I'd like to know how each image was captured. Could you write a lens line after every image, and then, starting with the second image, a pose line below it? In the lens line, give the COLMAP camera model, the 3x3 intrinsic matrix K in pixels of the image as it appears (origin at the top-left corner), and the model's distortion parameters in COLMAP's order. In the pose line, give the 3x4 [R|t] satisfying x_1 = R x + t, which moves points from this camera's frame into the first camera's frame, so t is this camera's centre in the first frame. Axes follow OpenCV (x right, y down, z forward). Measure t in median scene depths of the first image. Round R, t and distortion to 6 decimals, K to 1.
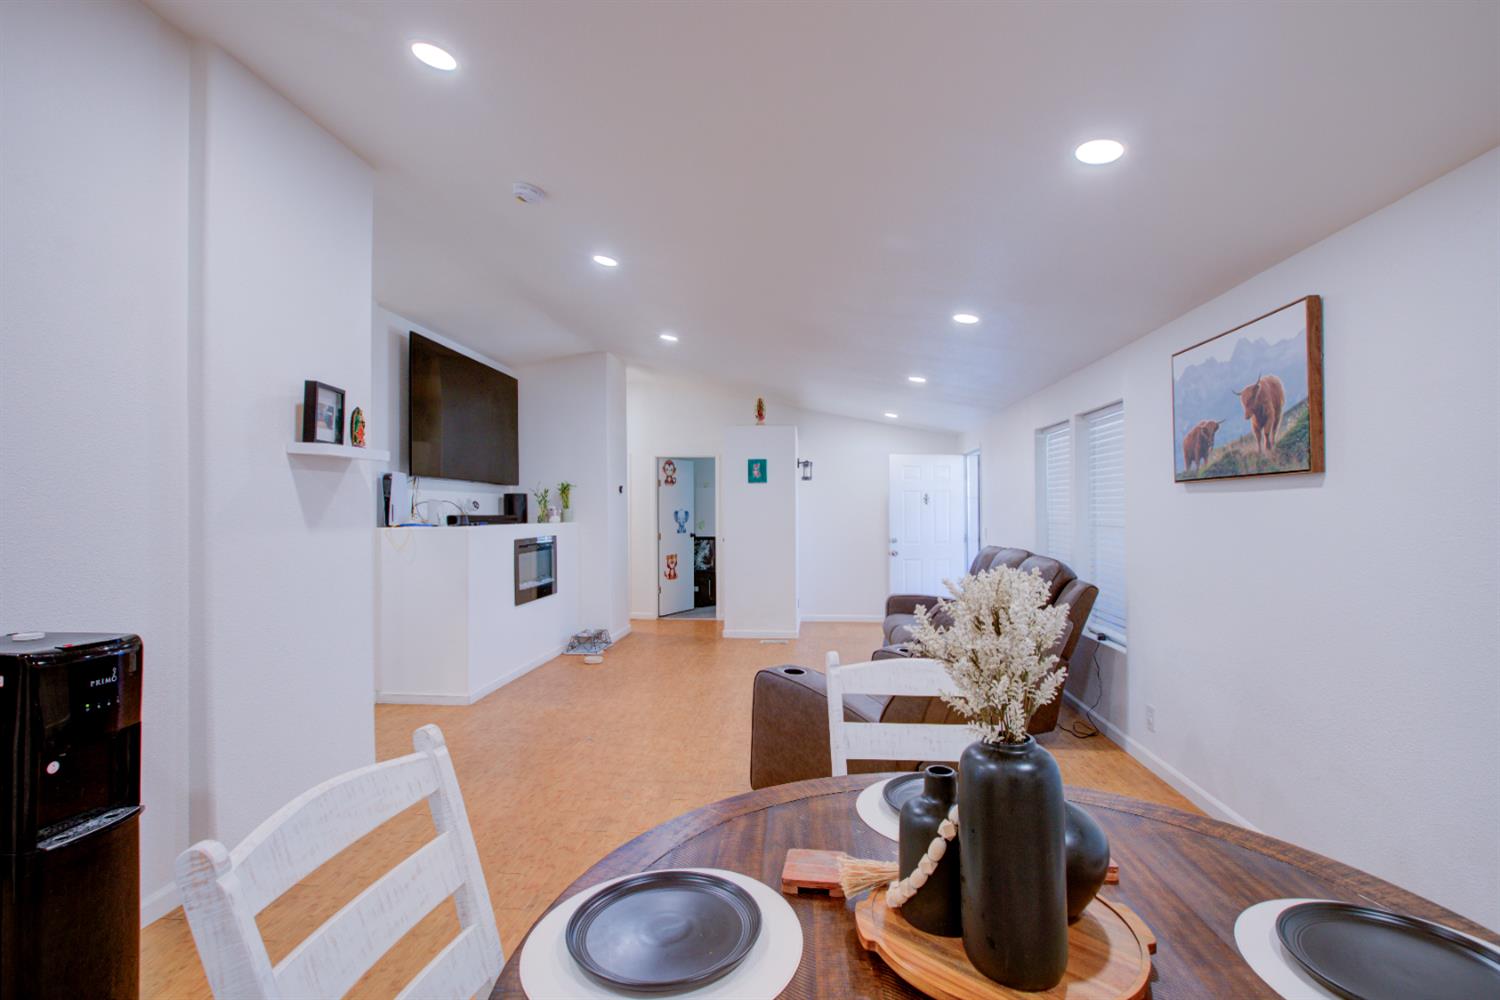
lens RADIAL K [[694.5, 0, 746.9], [0, 694.5, 507.0], [0, 0, 1]] dist [-0.014718, 0.006690]
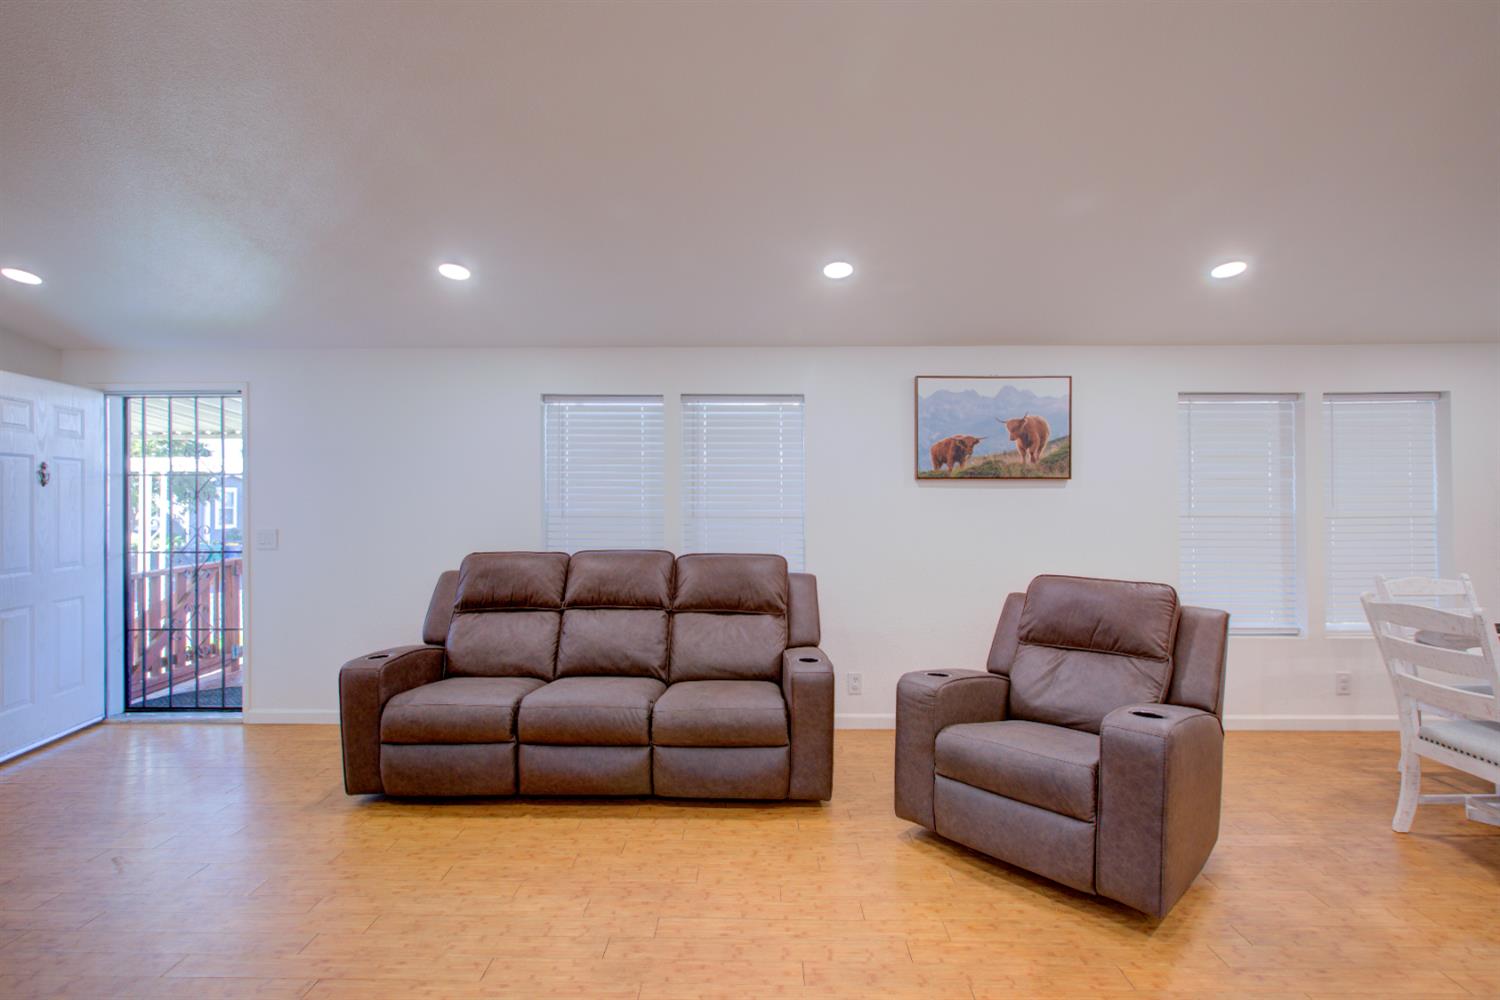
lens RADIAL K [[694.5, 0, 743.0], [0, 694.5, 500.6], [0, 0, 1]] dist [-0.014718, 0.006690]
pose [[-0.081998, 0.005553, 0.996617, -0.338413], [-0.007306, 0.999954, -0.006173, 0.007744], [-0.996606, -0.007788, -0.081954, 0.797584]]
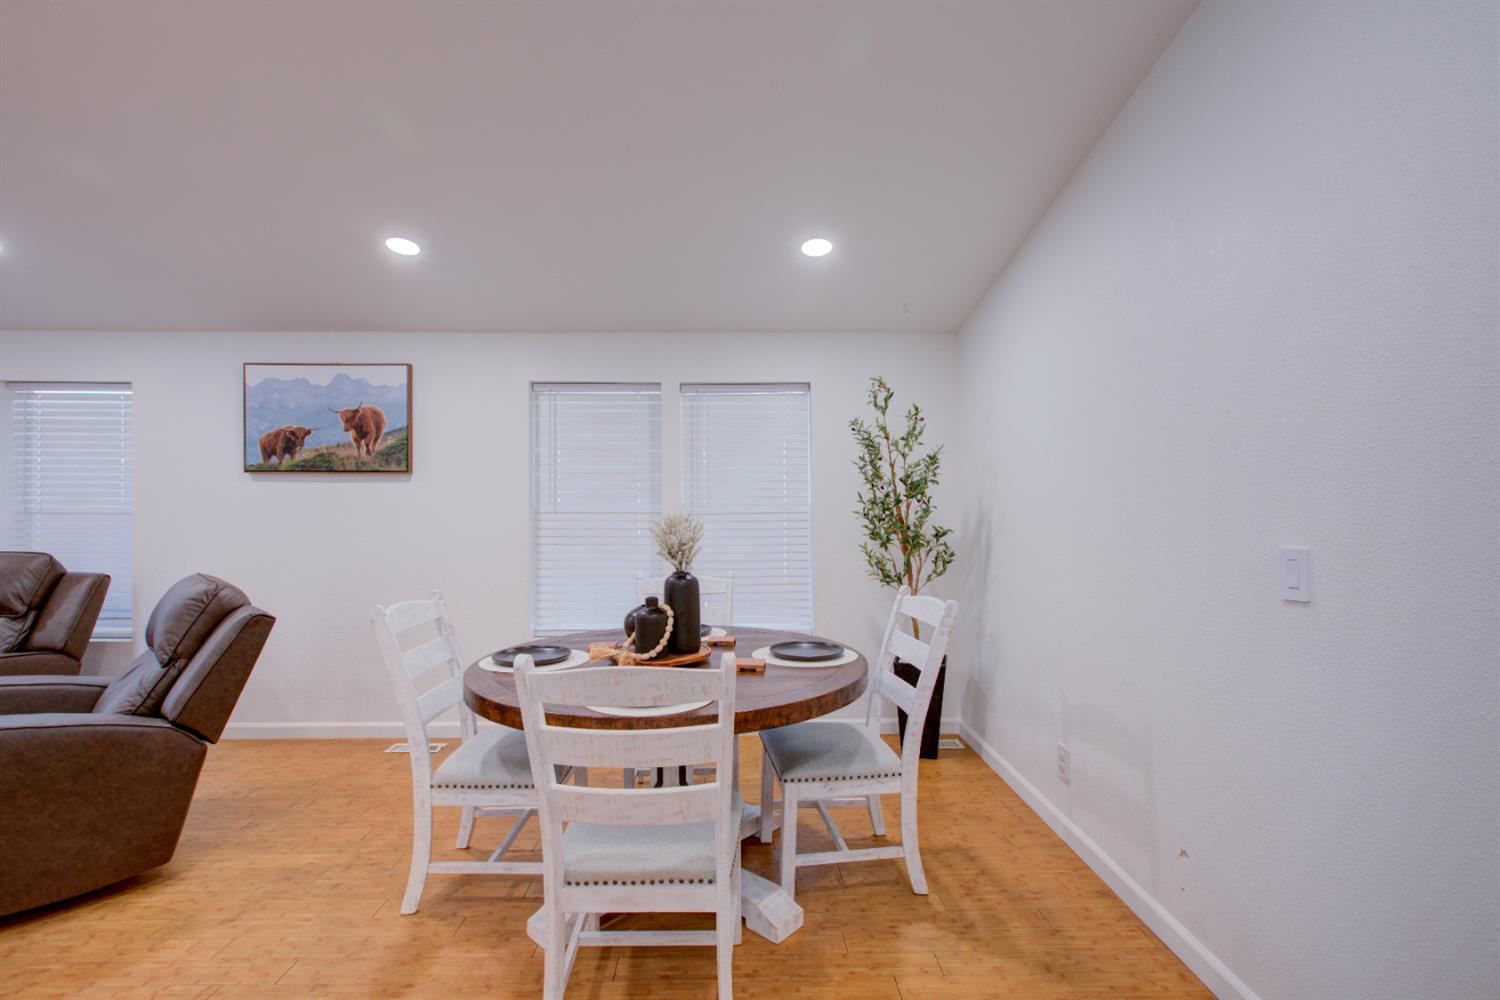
lens RADIAL K [[748.0, 0, 777.8], [0, 748.0, 492.1], [0, 0, 1]] dist [0.015348, -0.001498]
pose [[-0.088449, 0.012159, 0.996006, -0.413251], [-0.007824, 0.999886, -0.012901, 0.004423], [-0.996050, -0.008934, -0.088344, 0.119561]]
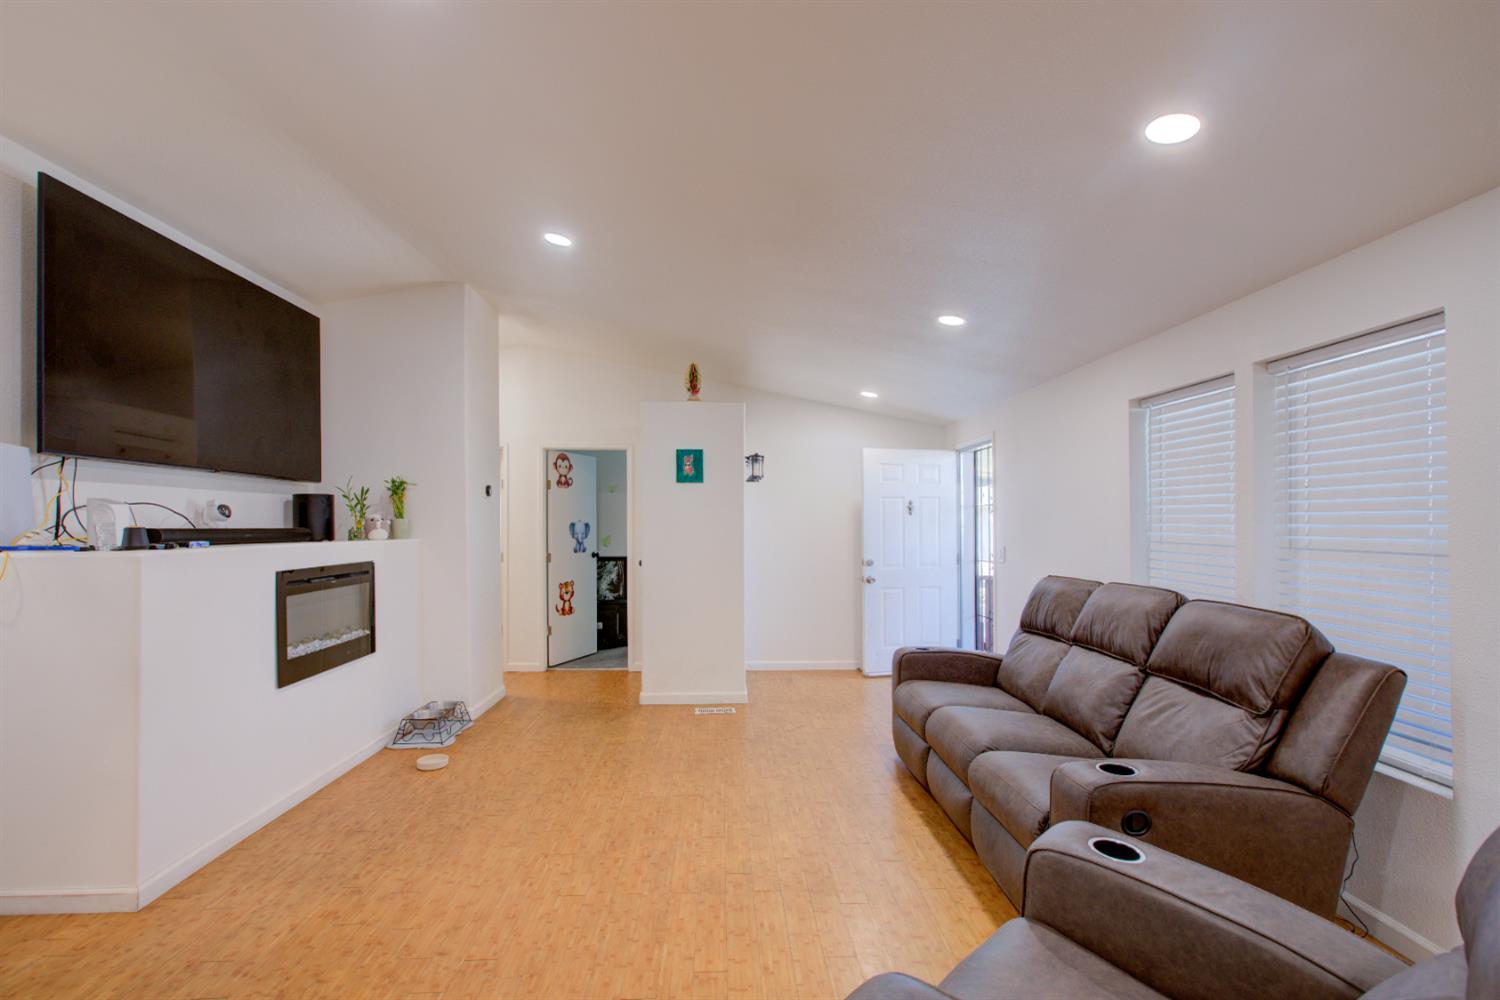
lens RADIAL K [[694.5, 0, 757.9], [0, 694.5, 528.9], [0, 0, 1]] dist [-0.014718, 0.006690]
pose [[0.988228, 0.001727, 0.152976, -0.031877], [-0.003709, 0.999913, 0.012667, 0.003585], [-0.152940, -0.013085, 0.988149, 0.383791]]
